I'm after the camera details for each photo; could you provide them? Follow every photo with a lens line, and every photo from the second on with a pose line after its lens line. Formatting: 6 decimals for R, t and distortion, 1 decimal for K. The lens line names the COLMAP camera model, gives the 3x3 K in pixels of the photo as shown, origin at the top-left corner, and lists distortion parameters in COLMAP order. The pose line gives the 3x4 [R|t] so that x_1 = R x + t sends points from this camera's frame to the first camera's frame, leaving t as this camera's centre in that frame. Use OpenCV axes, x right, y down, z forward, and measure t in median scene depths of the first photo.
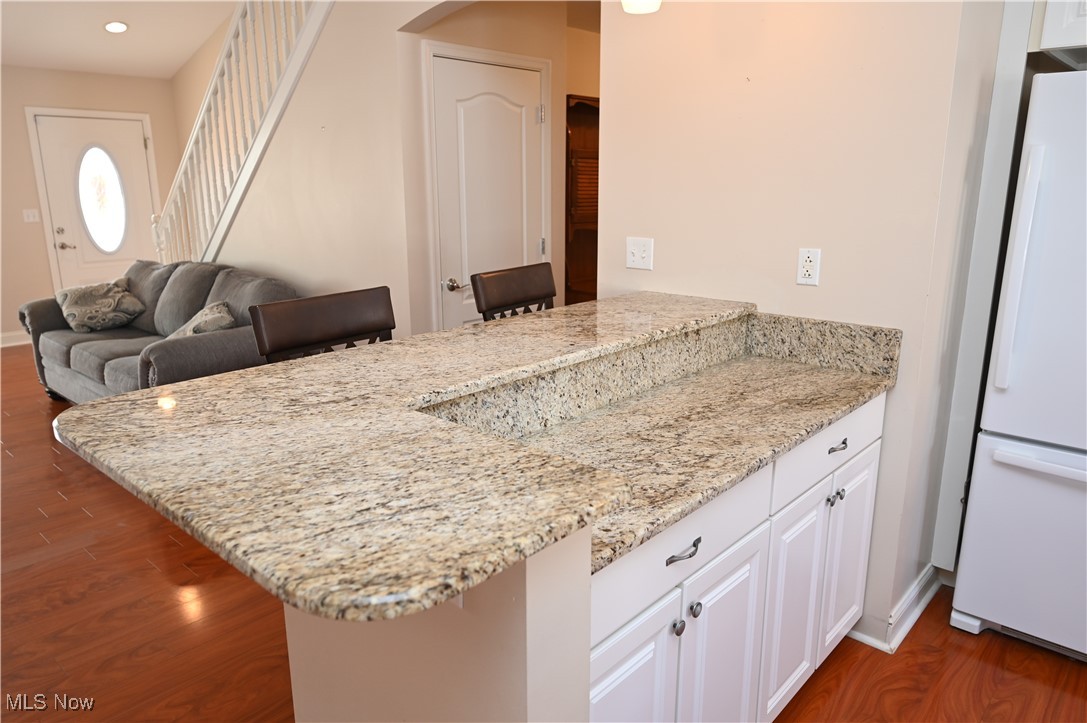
lens RADIAL K [[746.8, 0, 546.1], [0, 746.8, 353.8], [0, 0, 1]] dist [-0.000372, 0.002428]
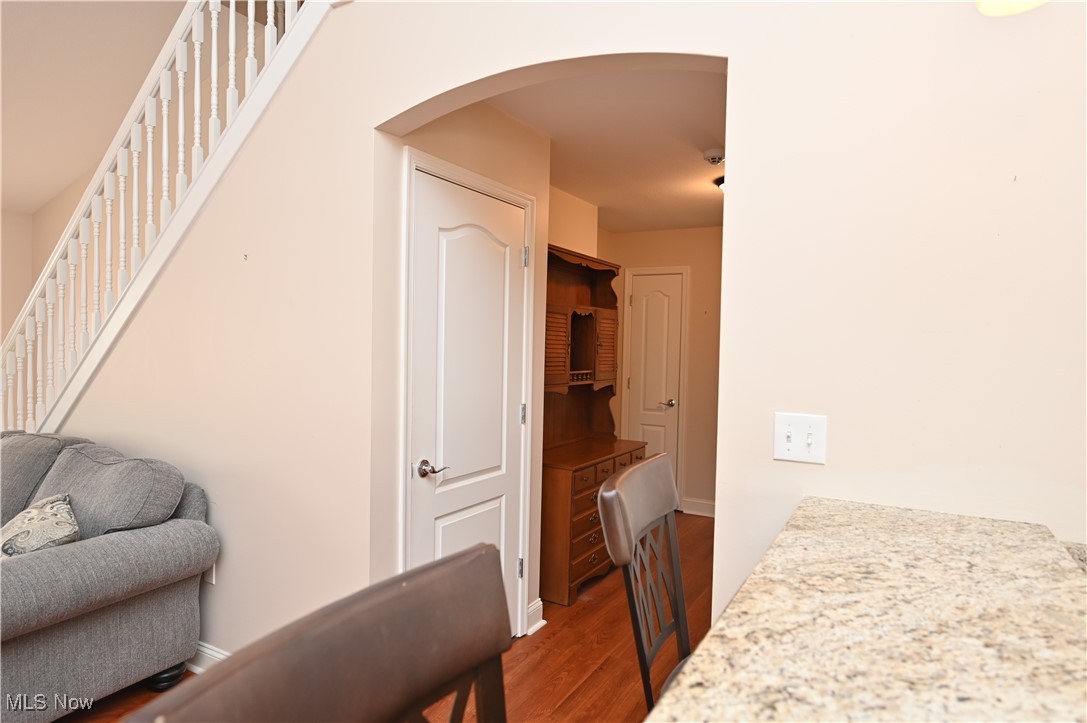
lens RADIAL K [[644.6, 0, 544.3], [0, 644.6, 358.3], [0, 0, 1]] dist [0.003539, 0.002290]
pose [[0.976199, 0.018801, 0.216061, -0.252853], [0.026591, 0.978343, -0.205275, -0.110486], [-0.215241, 0.206135, 0.954557, 0.596280]]
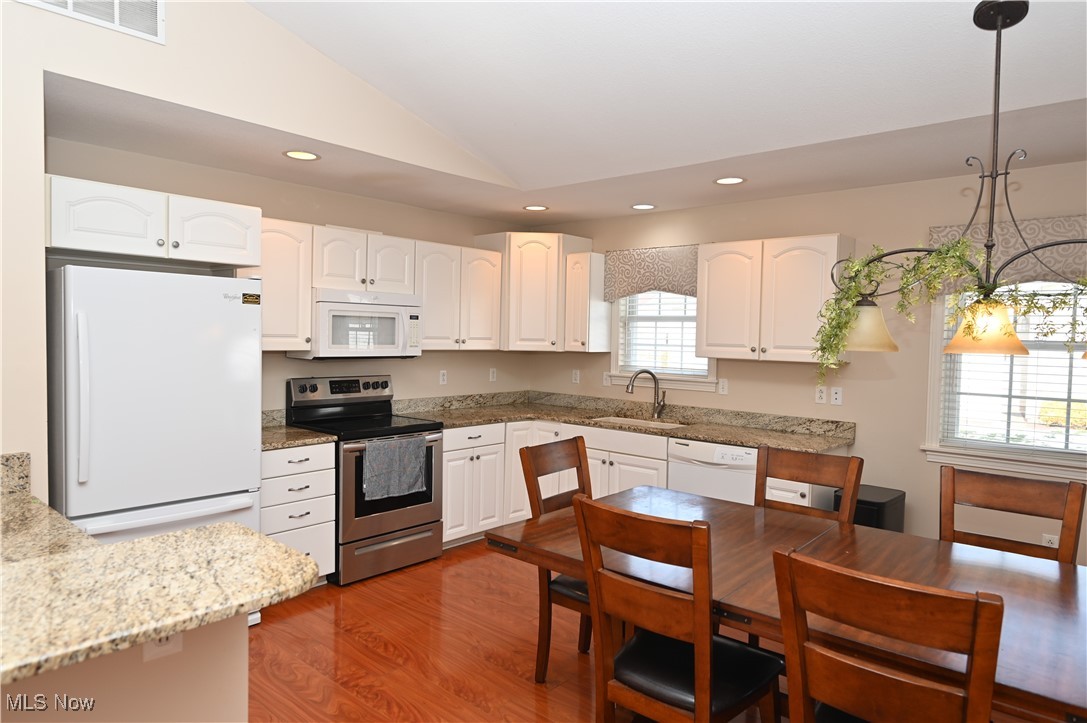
lens RADIAL K [[680.1, 0, 549.0], [0, 680.1, 362.8], [0, 0, 1]] dist [0.000419, -0.000351]
pose [[-0.007256, -0.042353, 0.999076, -0.626296], [0.210144, 0.976727, 0.042932, -0.041136], [-0.977644, 0.210261, 0.001813, 0.105069]]
